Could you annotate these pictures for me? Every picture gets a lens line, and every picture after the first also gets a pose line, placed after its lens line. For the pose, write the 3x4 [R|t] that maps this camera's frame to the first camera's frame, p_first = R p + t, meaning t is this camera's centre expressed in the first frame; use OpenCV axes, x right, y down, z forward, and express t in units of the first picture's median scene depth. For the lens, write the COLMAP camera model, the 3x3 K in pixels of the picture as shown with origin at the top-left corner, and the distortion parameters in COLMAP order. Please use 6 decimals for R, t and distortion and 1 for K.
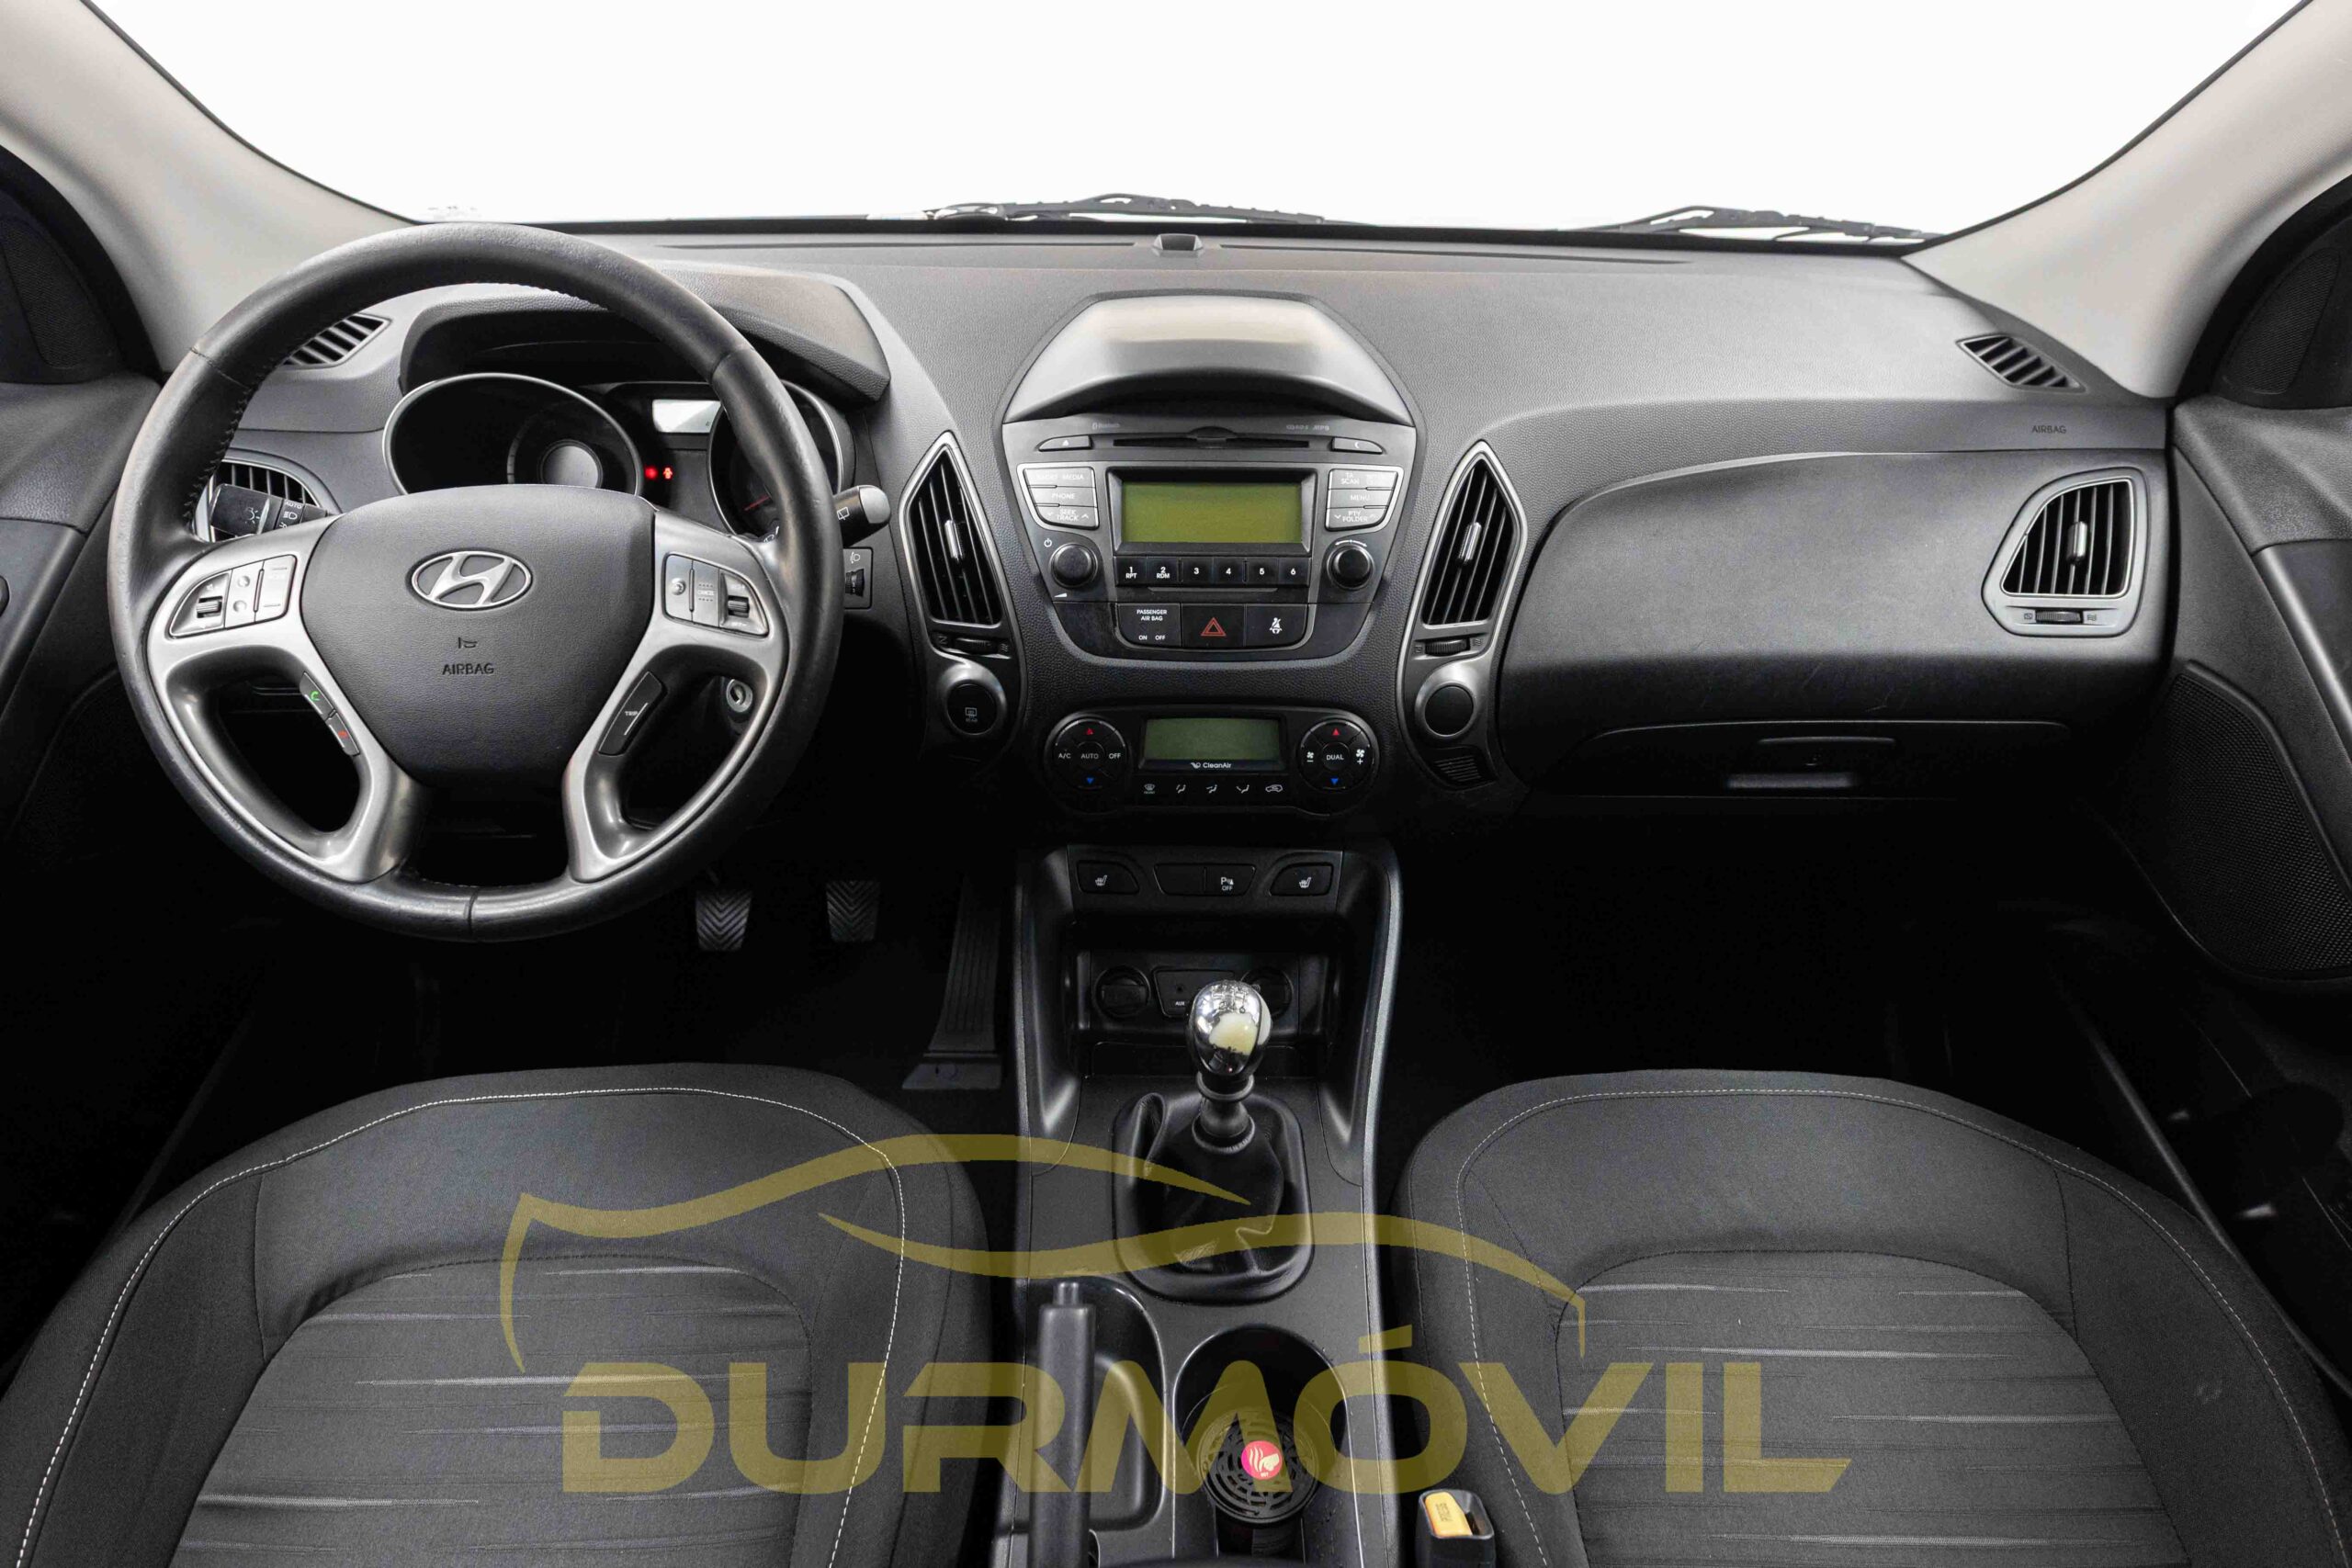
lens RADIAL K [[1362.5, 0, 1176.0], [0, 1362.5, 784.0], [0, 0, 1]] dist [-0.000077, 0.001124]
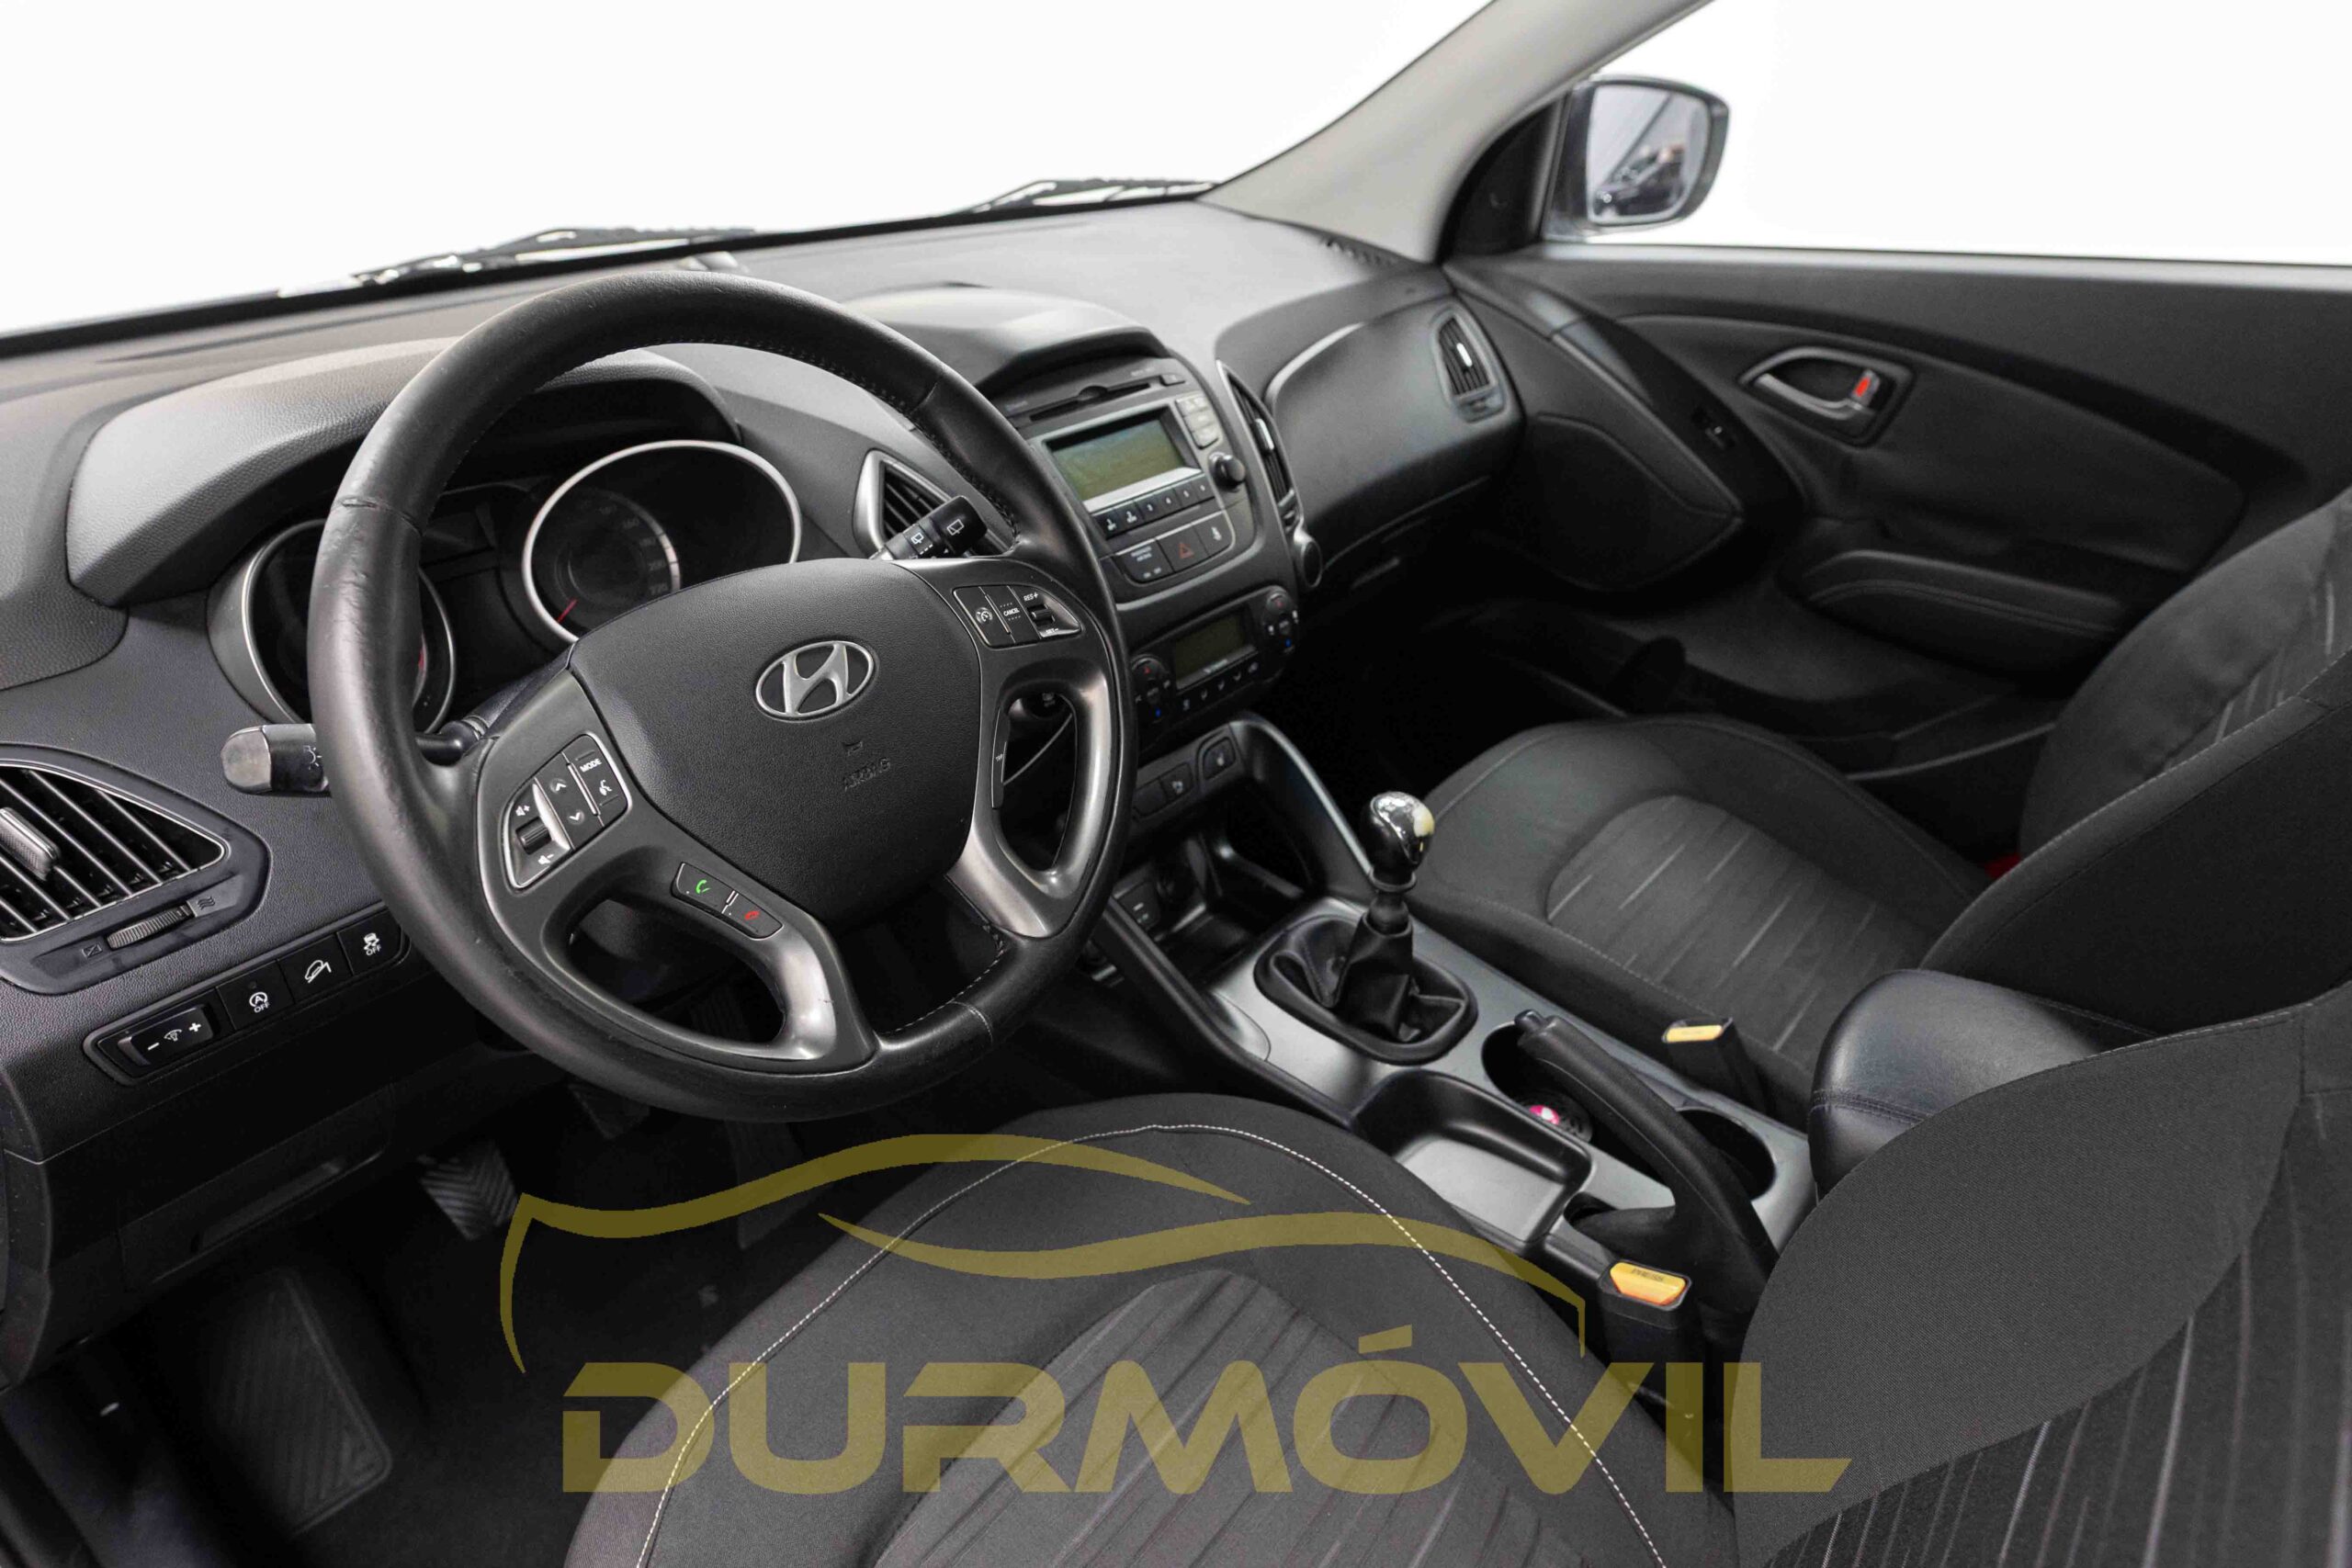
lens RADIAL K [[1362.5, 0, 1176.0], [0, 1362.5, 784.0], [0, 0, 1]] dist [-0.000077, 0.001124]
pose [[0.639326, -0.386860, 0.664532, -0.722802], [0.397706, 0.906012, 0.144817, -0.093595], [-0.658098, 0.171703, 0.733093, 0.181901]]
